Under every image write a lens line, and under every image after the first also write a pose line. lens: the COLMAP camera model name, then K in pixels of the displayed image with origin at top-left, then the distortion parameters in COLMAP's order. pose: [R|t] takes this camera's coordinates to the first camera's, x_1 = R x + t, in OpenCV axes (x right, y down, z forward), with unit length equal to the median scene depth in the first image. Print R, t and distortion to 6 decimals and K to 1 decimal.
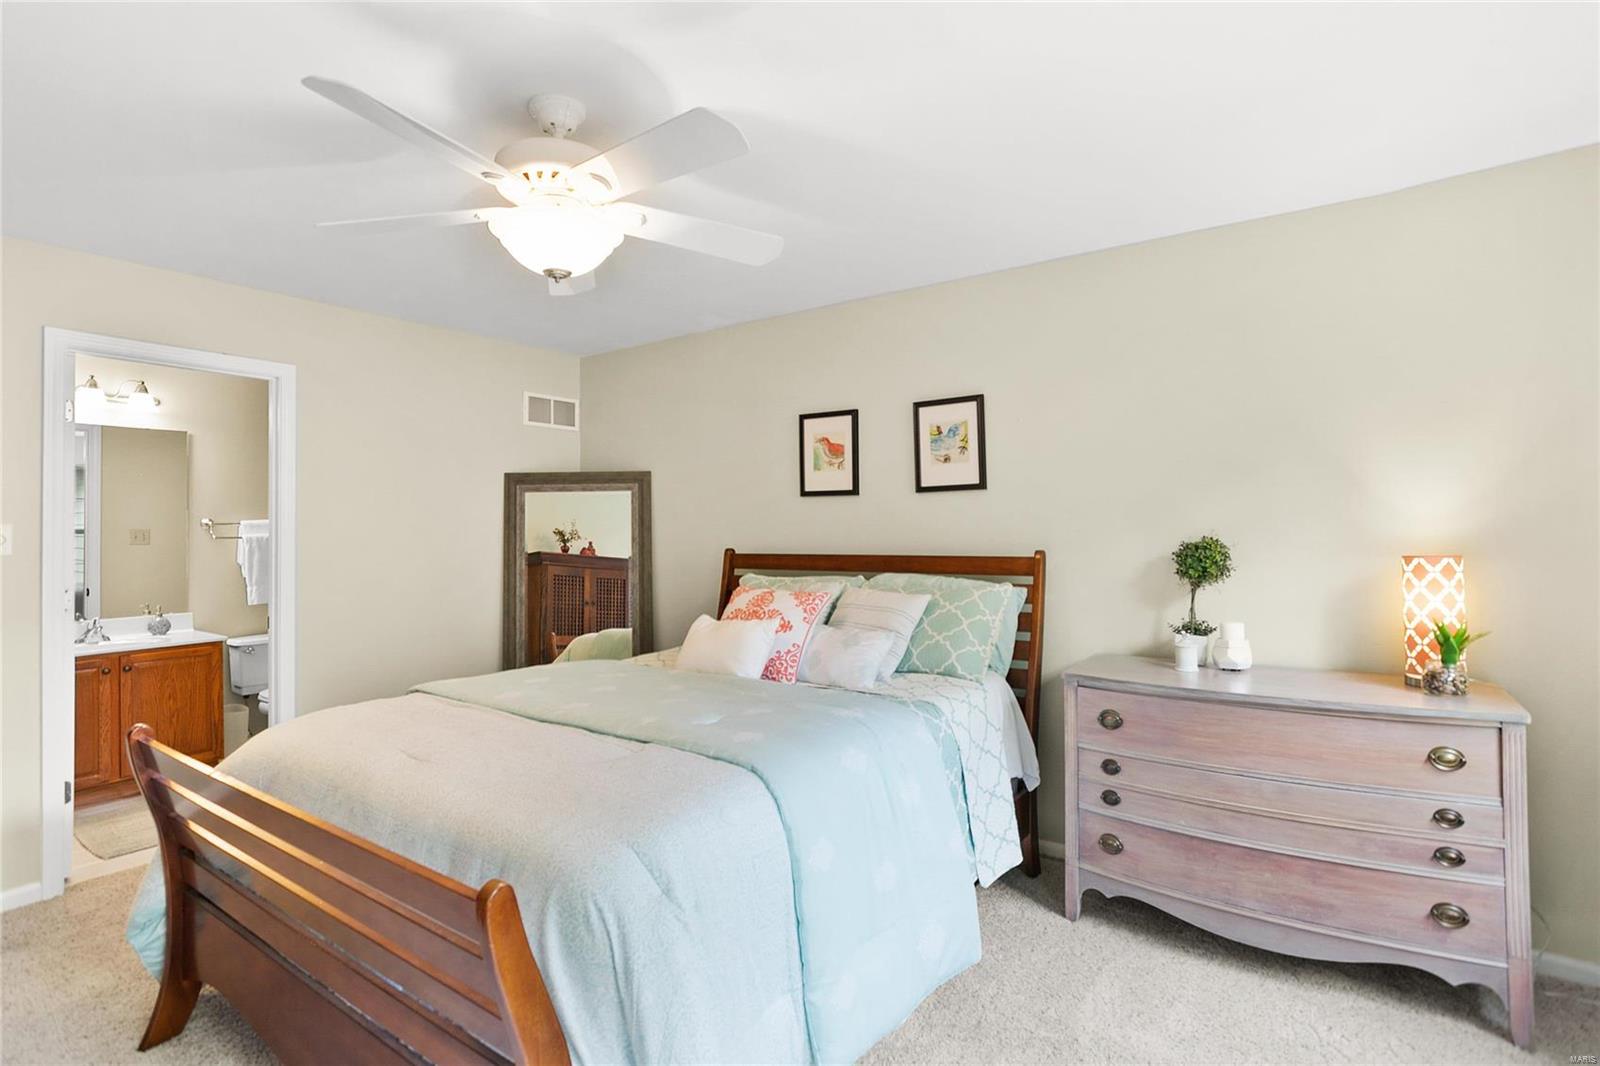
lens RADIAL K [[766.2, 0, 799.4], [0, 766.2, 530.7], [0, 0, 1]] dist [-0.002183, 0.002638]
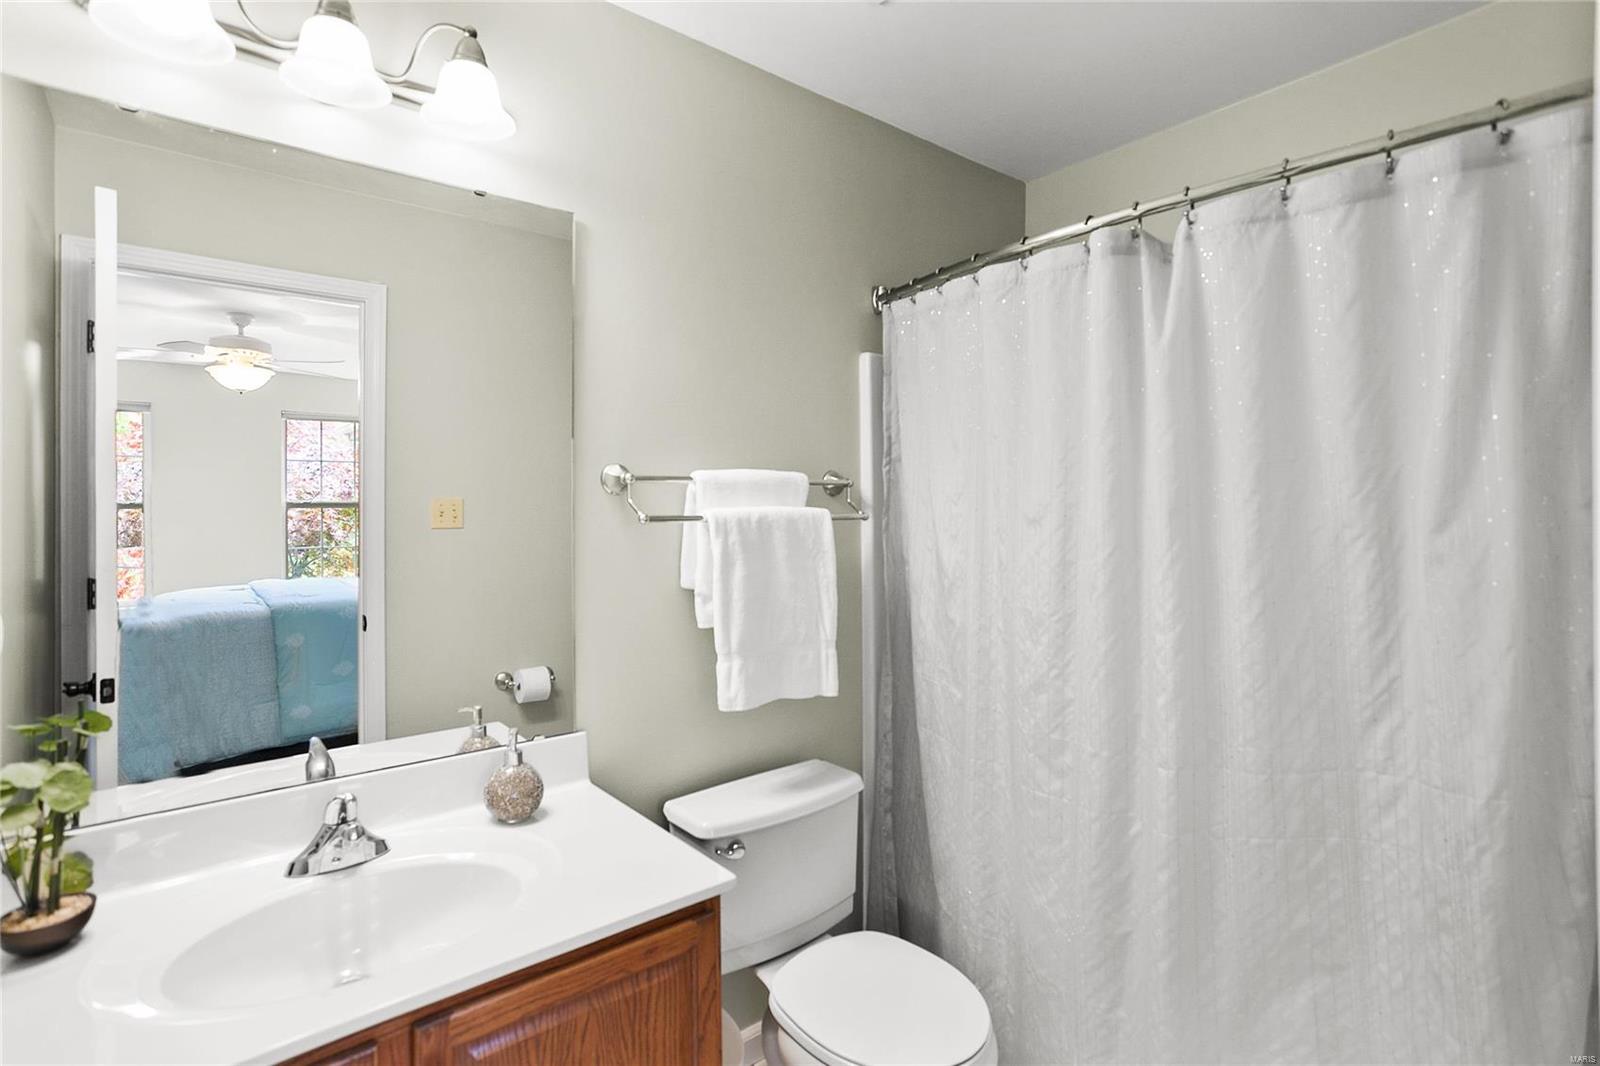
lens RADIAL K [[766.2, 0, 802.2], [0, 766.2, 523.5], [0, 0, 1]] dist [-0.002183, 0.002638]
pose [[0.965700, 0.010044, -0.259468, -0.593179], [-0.005575, 0.999823, 0.017955, 0.005019], [0.259602, -0.015893, 0.965585, 0.672898]]
